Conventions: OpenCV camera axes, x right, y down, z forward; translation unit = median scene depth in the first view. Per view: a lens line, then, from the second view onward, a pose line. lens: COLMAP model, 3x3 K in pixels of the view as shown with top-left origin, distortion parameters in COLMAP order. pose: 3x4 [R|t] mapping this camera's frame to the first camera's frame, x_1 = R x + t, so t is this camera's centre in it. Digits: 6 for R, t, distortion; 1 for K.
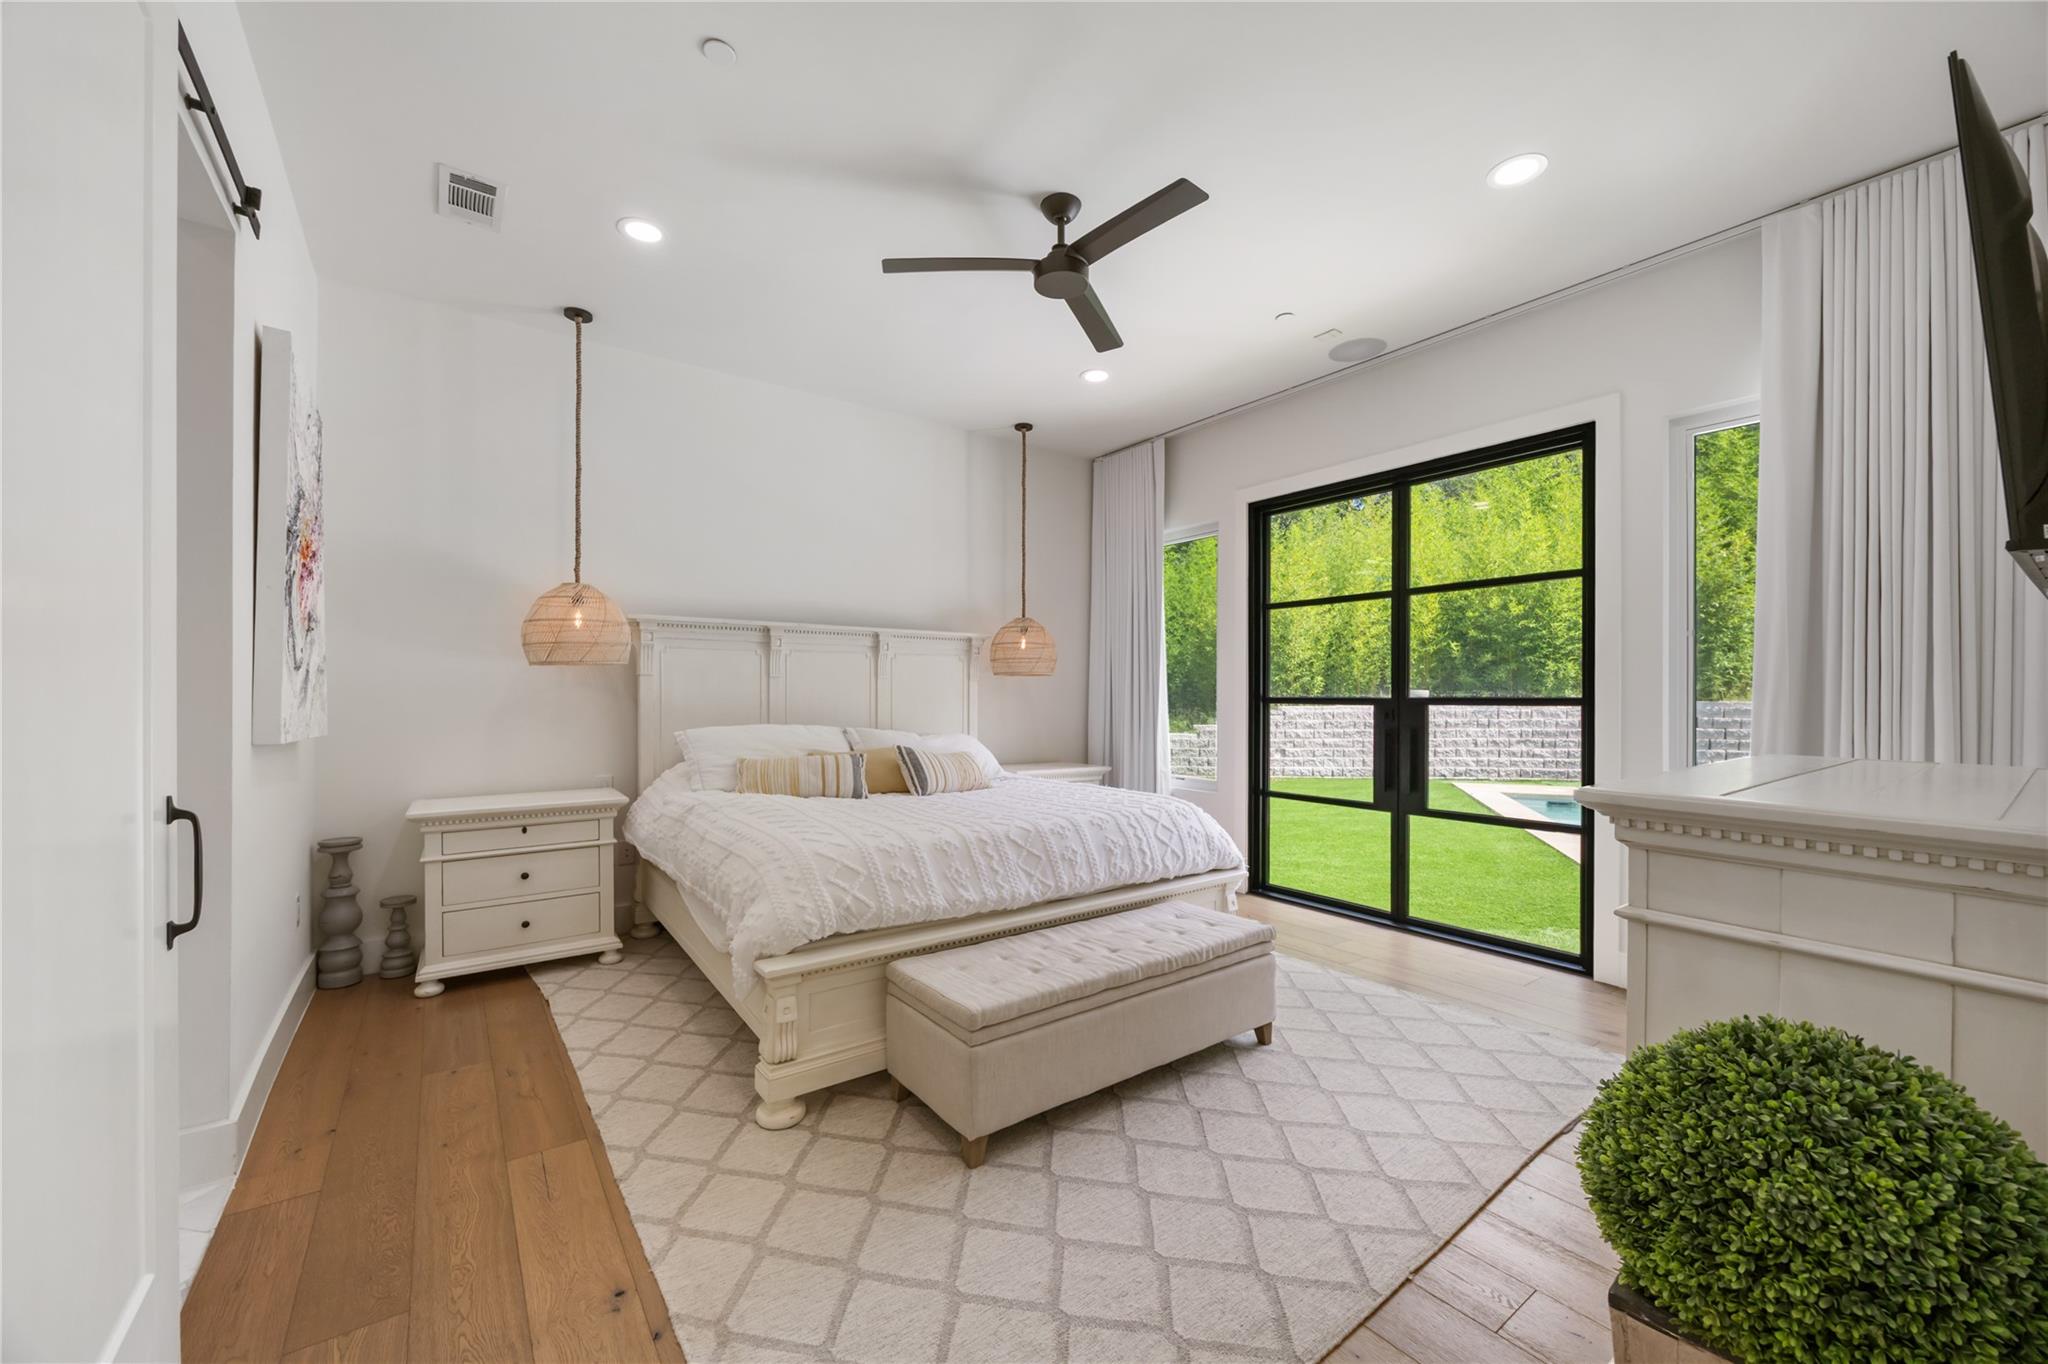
lens RADIAL K [[795.5, 0, 996.0], [0, 795.5, 693.4], [0, 0, 1]] dist [-0.003464, 0.000377]
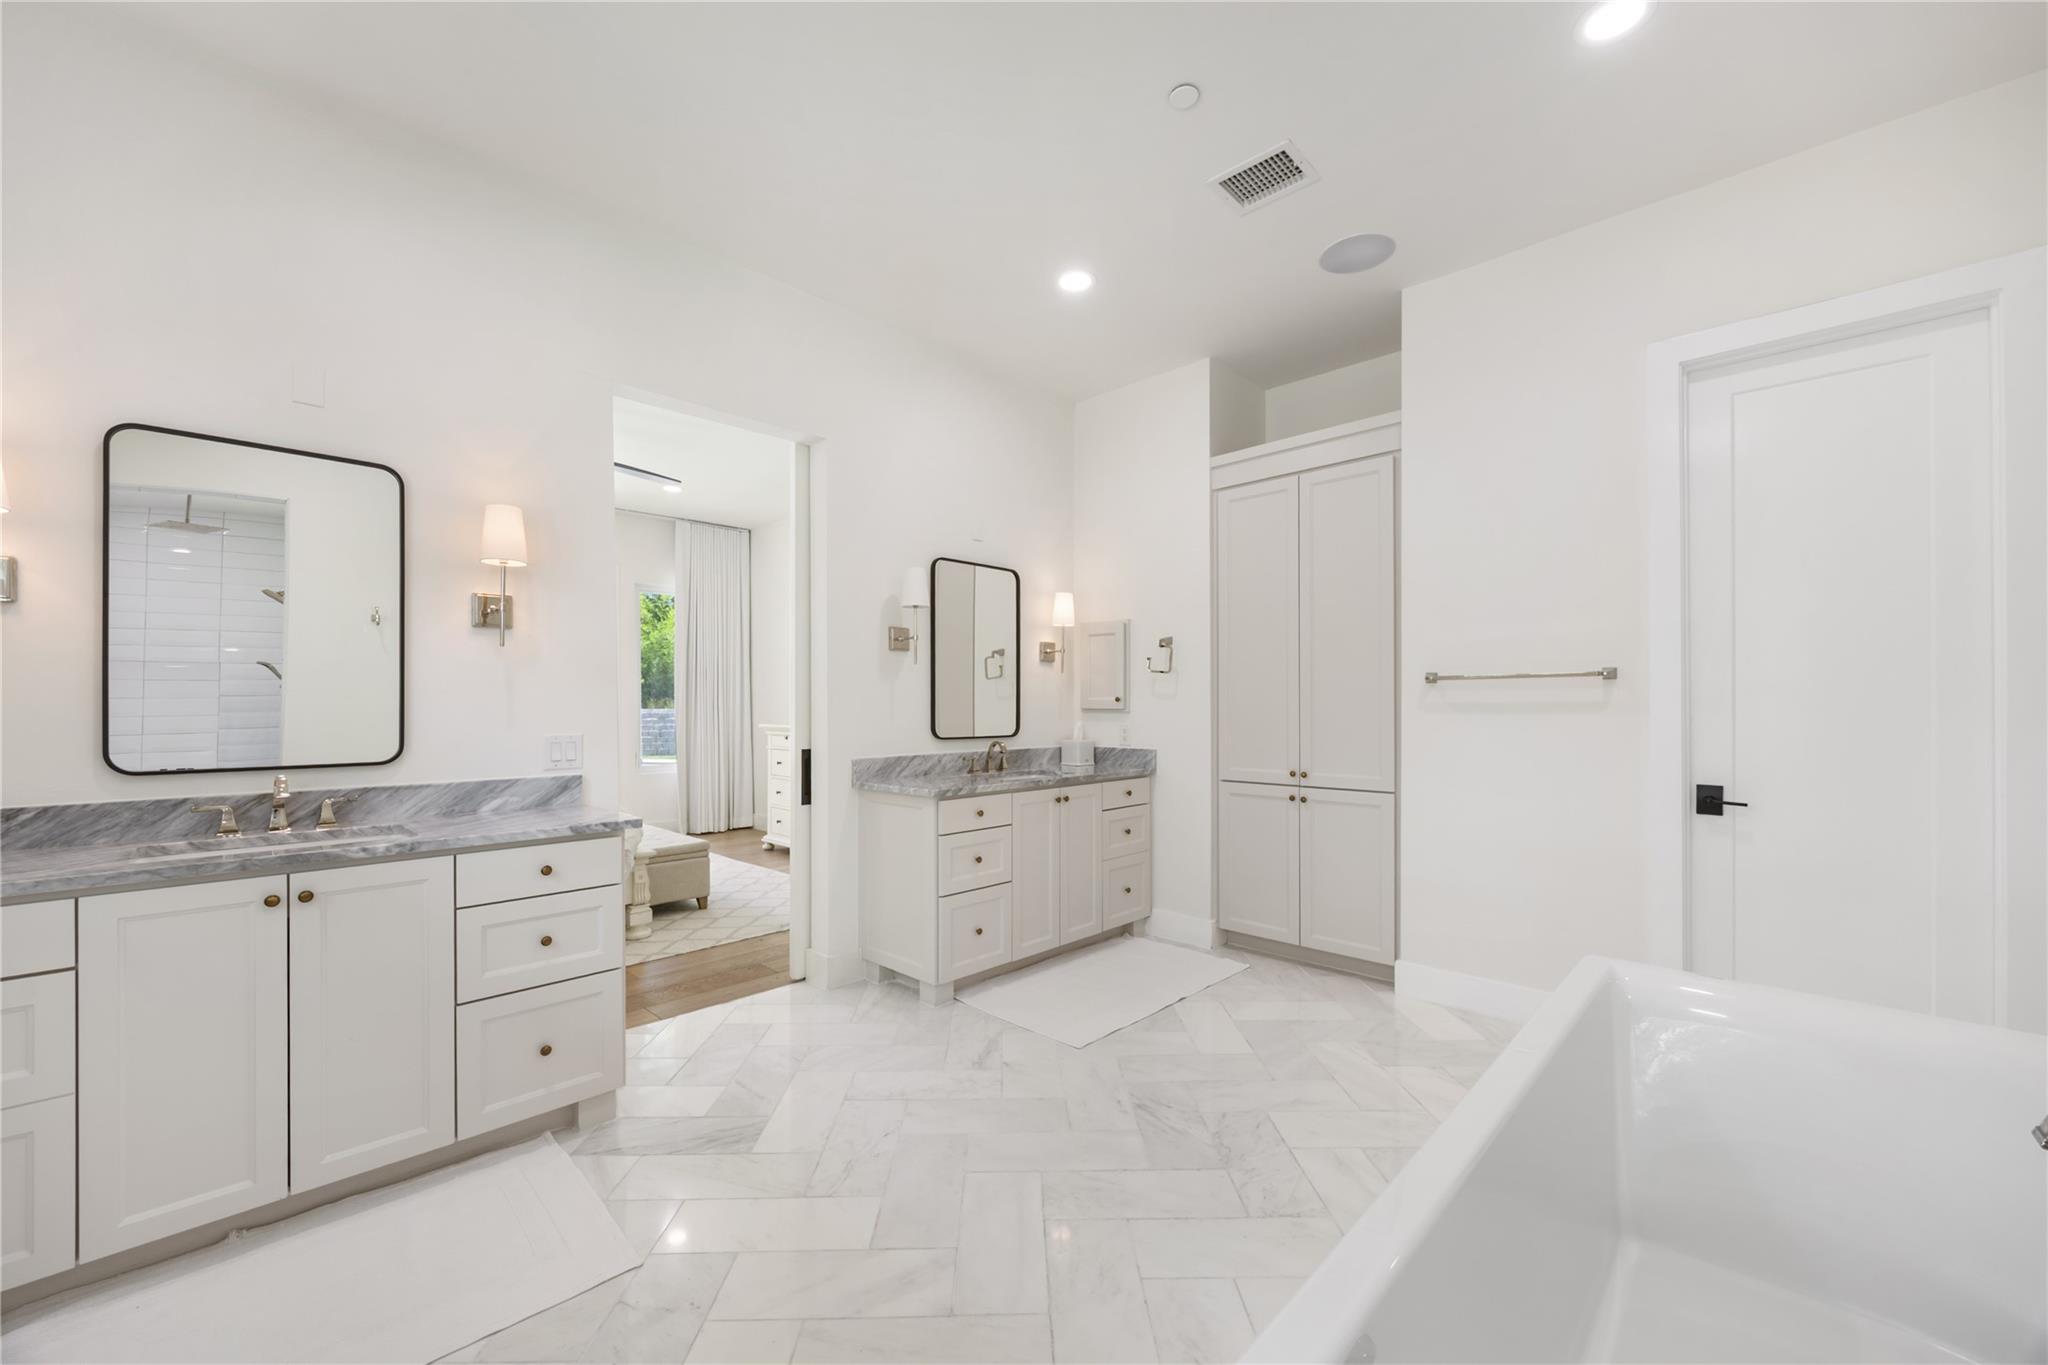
lens RADIAL K [[795.5, 0, 1030.5], [0, 795.5, 691.1], [0, 0, 1]] dist [-0.003464, 0.000377]
pose [[-0.187571, 0.015235, 0.982133, -1.206257], [0.003115, 0.999884, -0.014916, -0.000171], [-0.982246, 0.000262, -0.187597, 0.242380]]
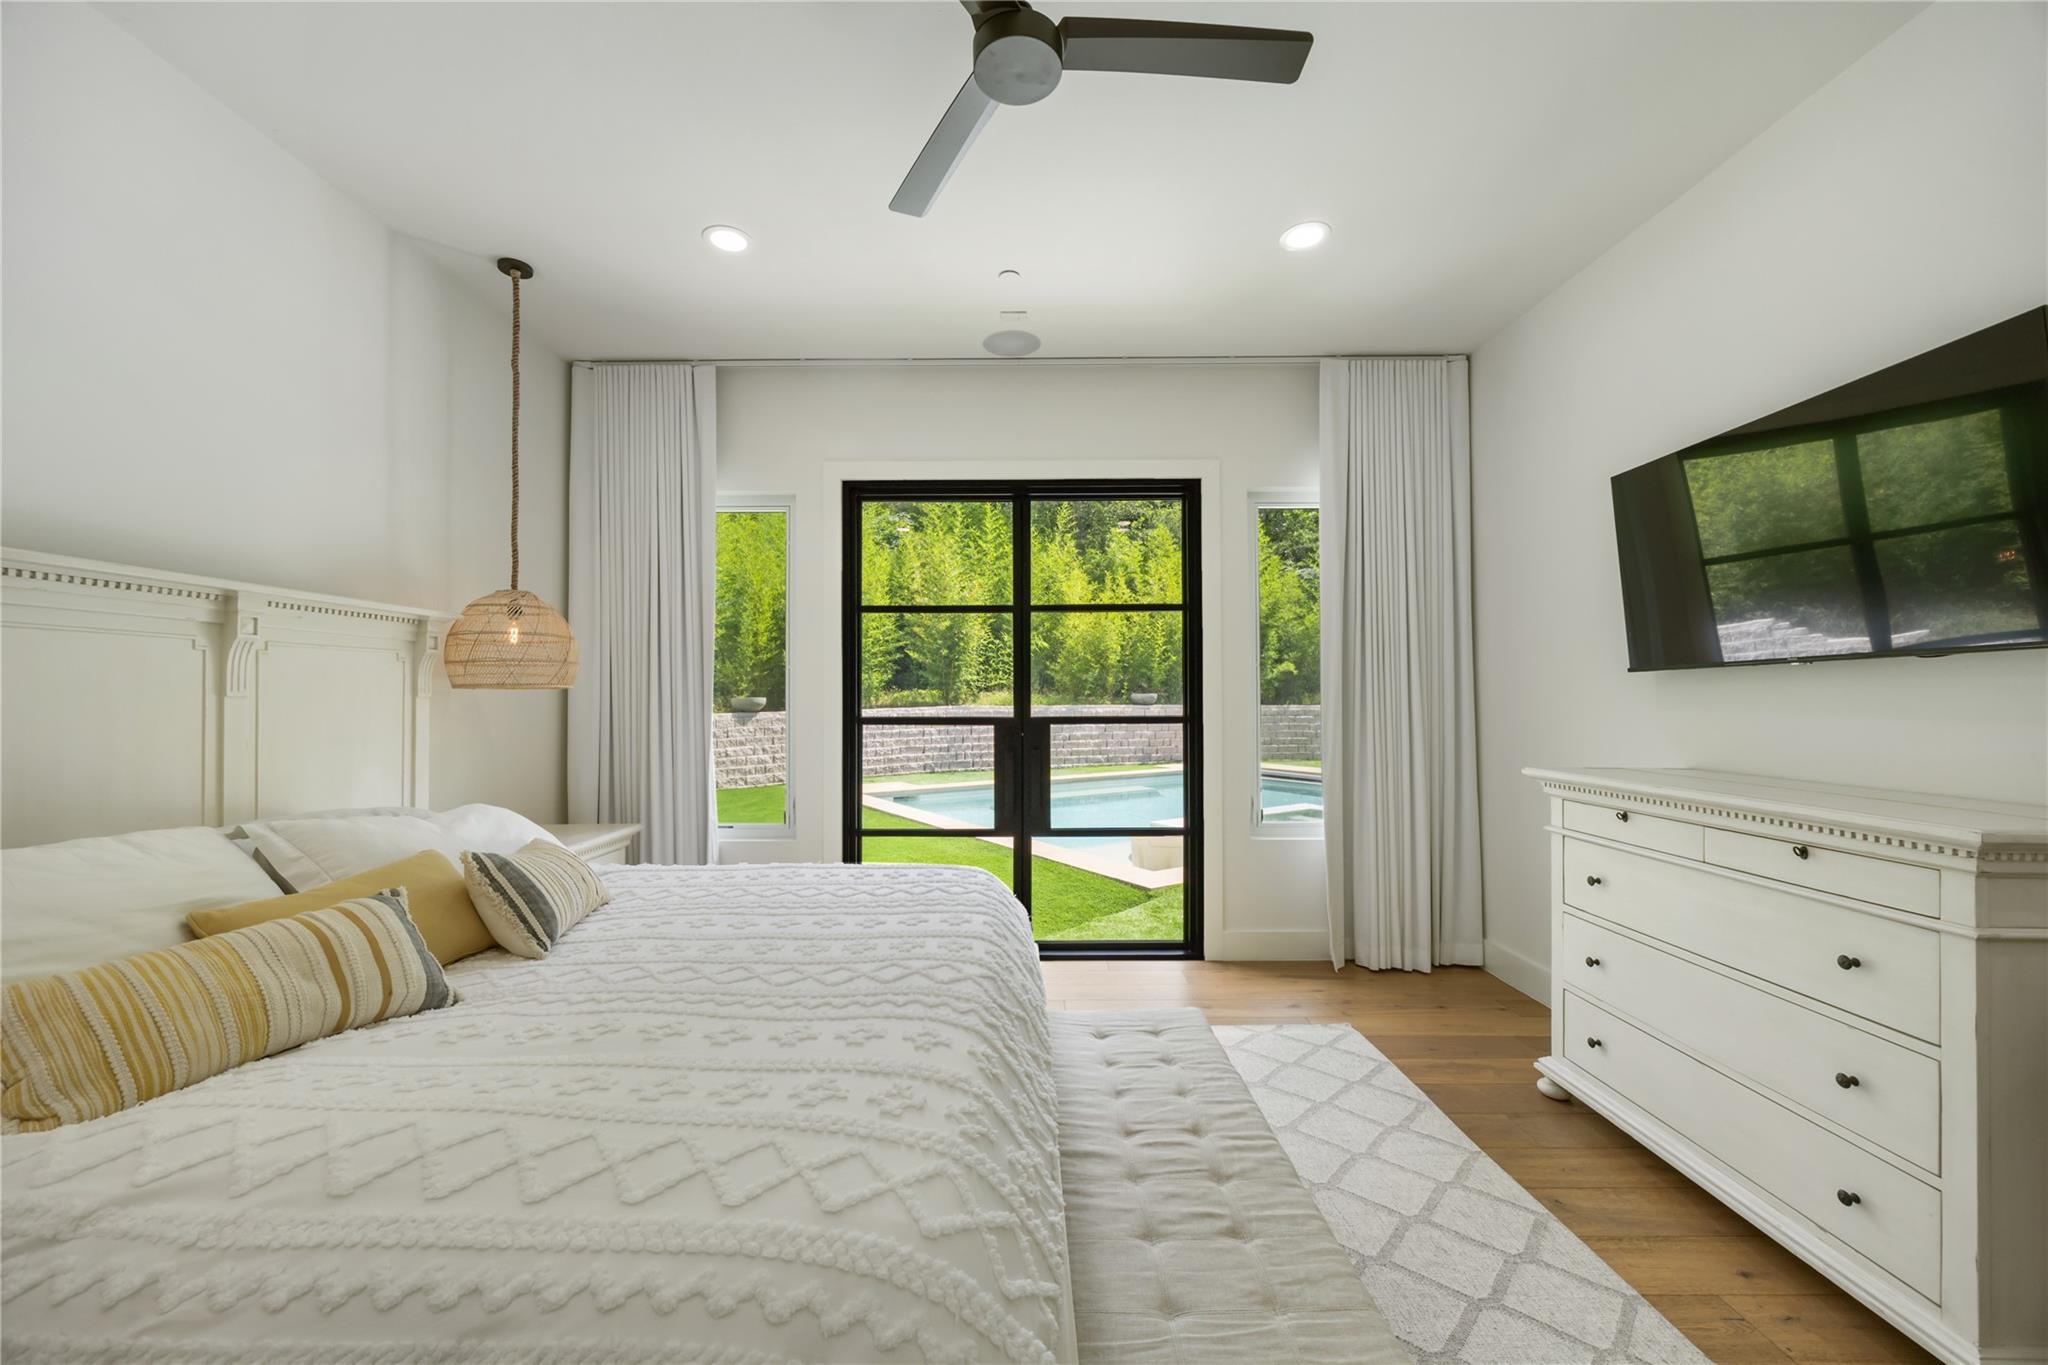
lens RADIAL K [[795.5, 0, 1014.5], [0, 795.5, 686.6], [0, 0, 1]] dist [-0.003464, 0.000377]
pose [[0.577803, 0.006549, 0.816150, -0.285248], [0.001530, 0.999957, -0.009107, -0.022386], [-0.816175, 0.006511, 0.577768, 0.444461]]
